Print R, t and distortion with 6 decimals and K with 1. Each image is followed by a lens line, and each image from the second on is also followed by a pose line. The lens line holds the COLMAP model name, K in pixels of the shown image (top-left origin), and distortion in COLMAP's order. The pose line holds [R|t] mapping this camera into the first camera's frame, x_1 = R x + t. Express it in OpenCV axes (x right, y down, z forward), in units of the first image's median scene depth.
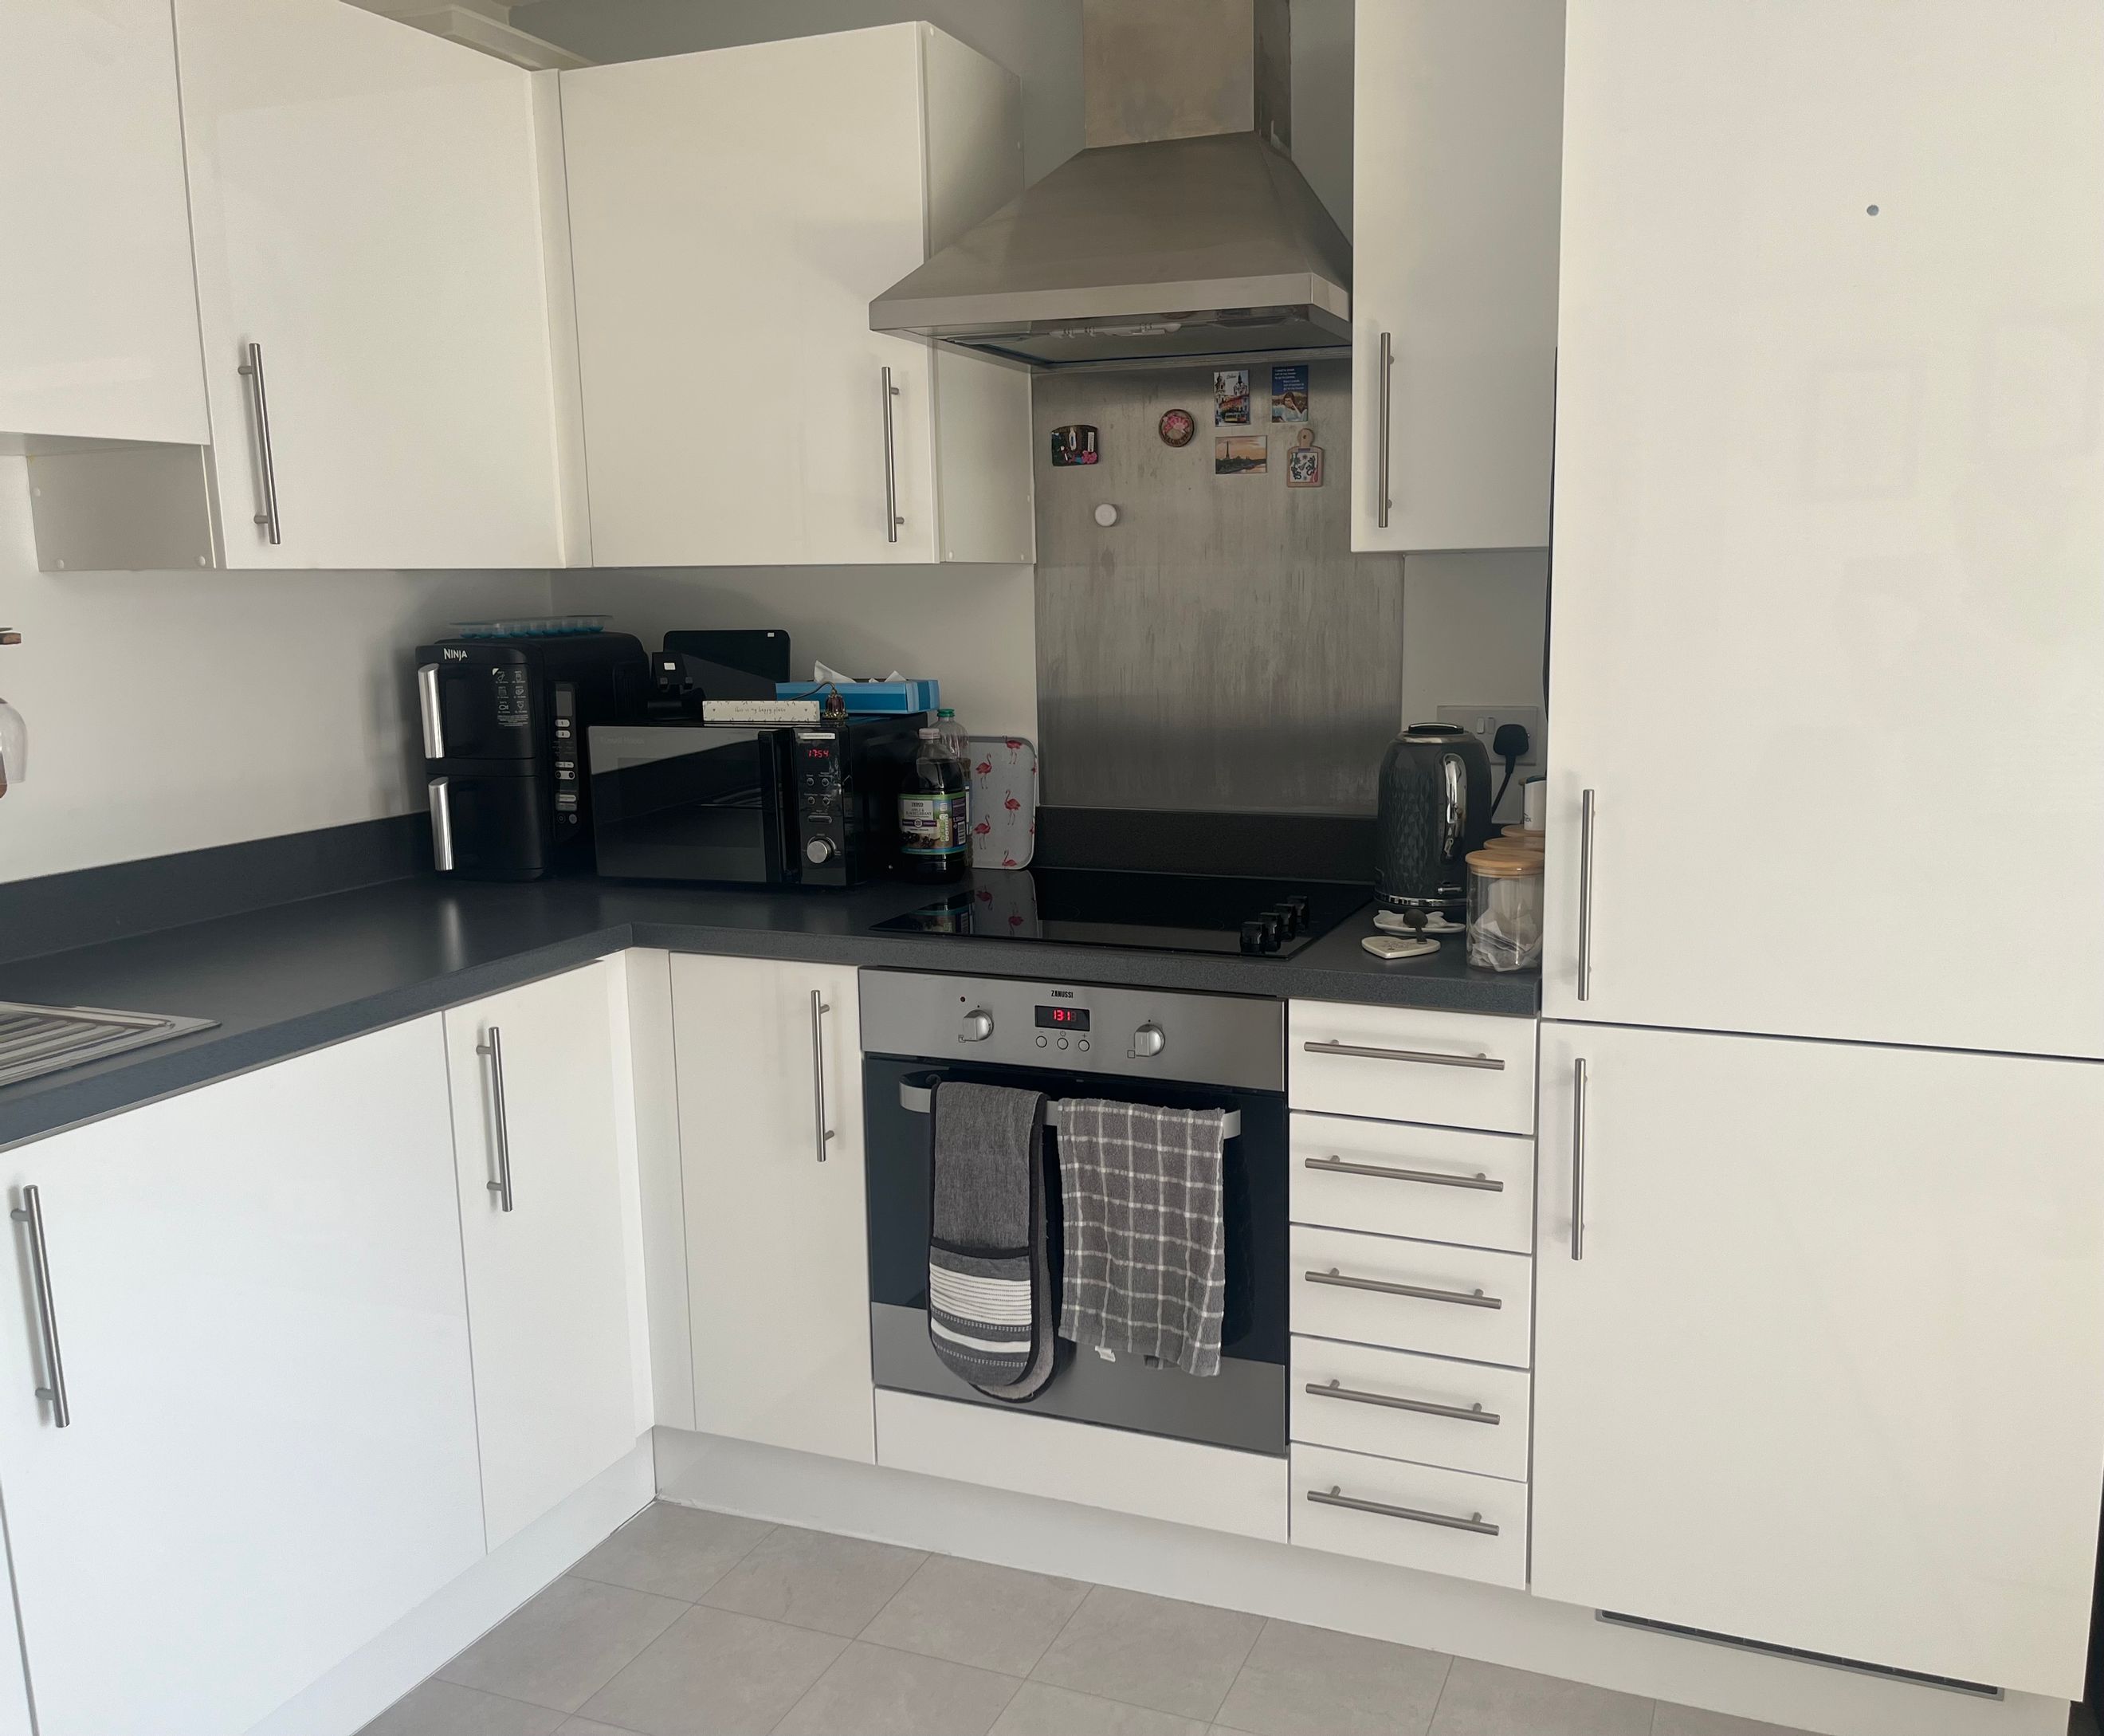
lens RADIAL K [[1750.9, 0, 1055.8], [0, 1750.9, 883.8], [0, 0, 1]] dist [0.033151, -0.006273]
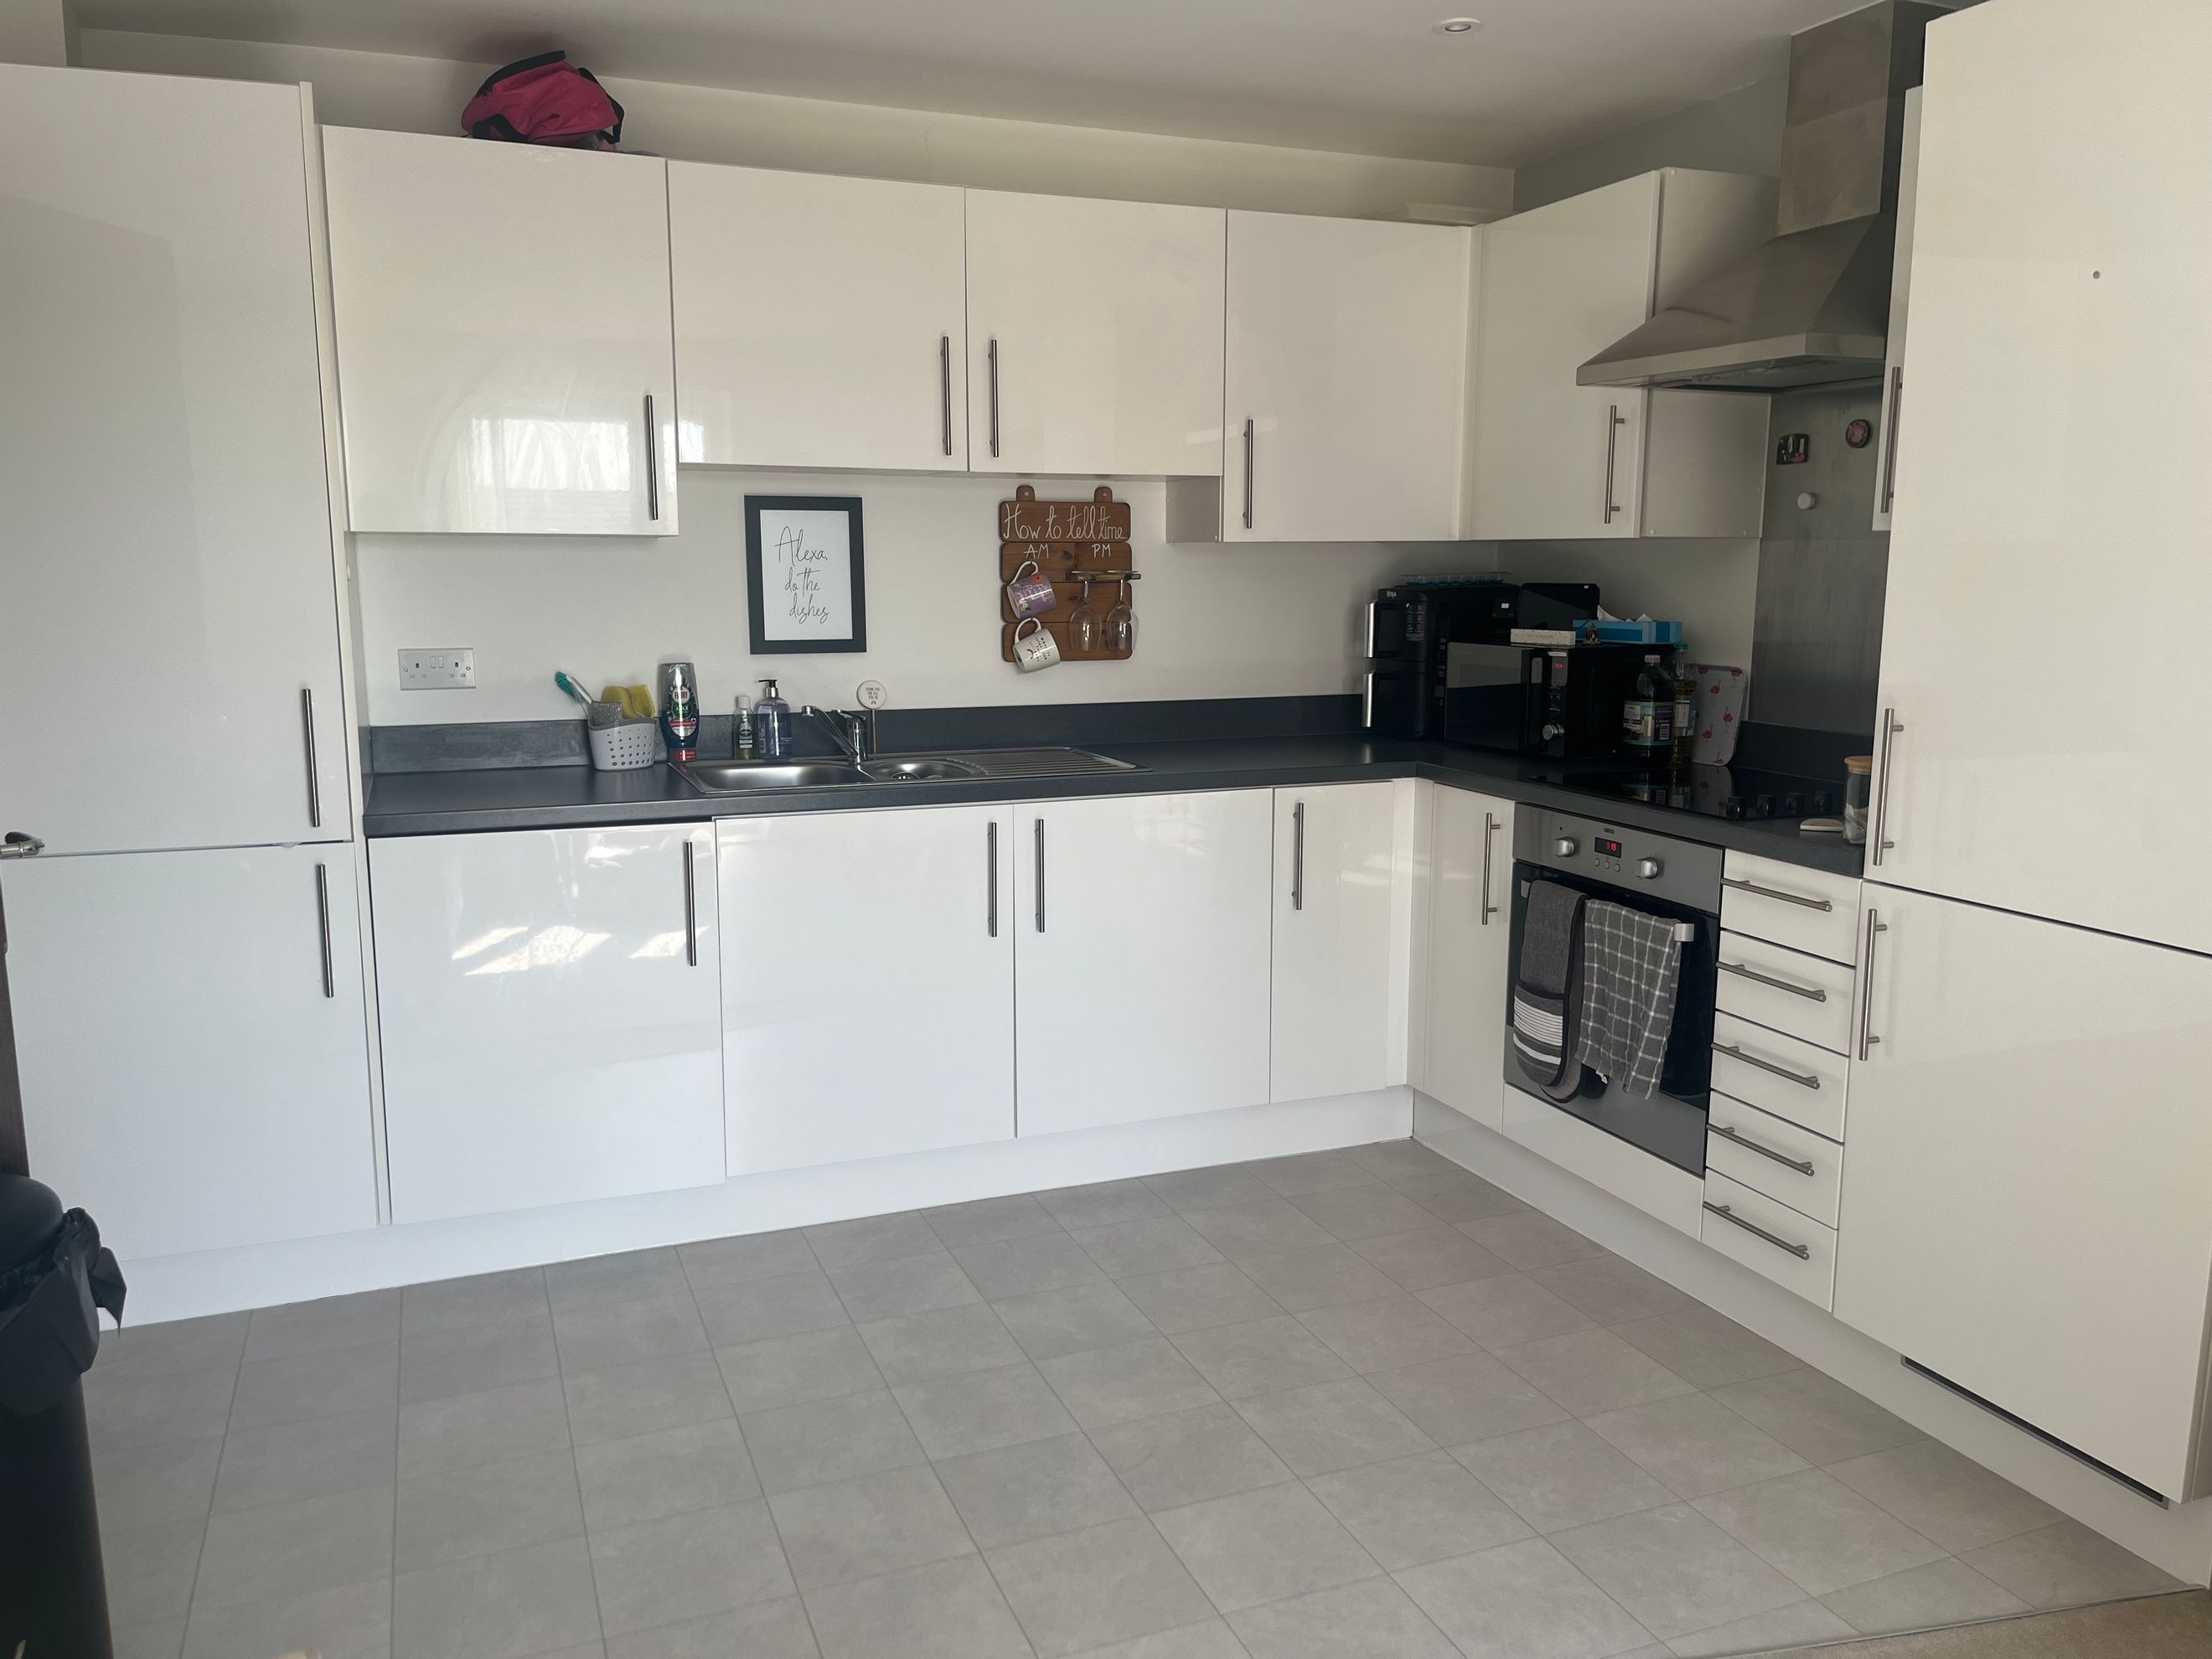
lens RADIAL K [[1664.7, 0, 1102.2], [0, 1664.7, 826.8], [0, 0, 1]] dist [0.074199, -0.096124]
pose [[0.684487, 0.129687, -0.717397, 0.686727], [-0.133357, 0.989720, 0.051677, 0.041427], [0.716724, 0.060298, 0.694745, -0.273625]]
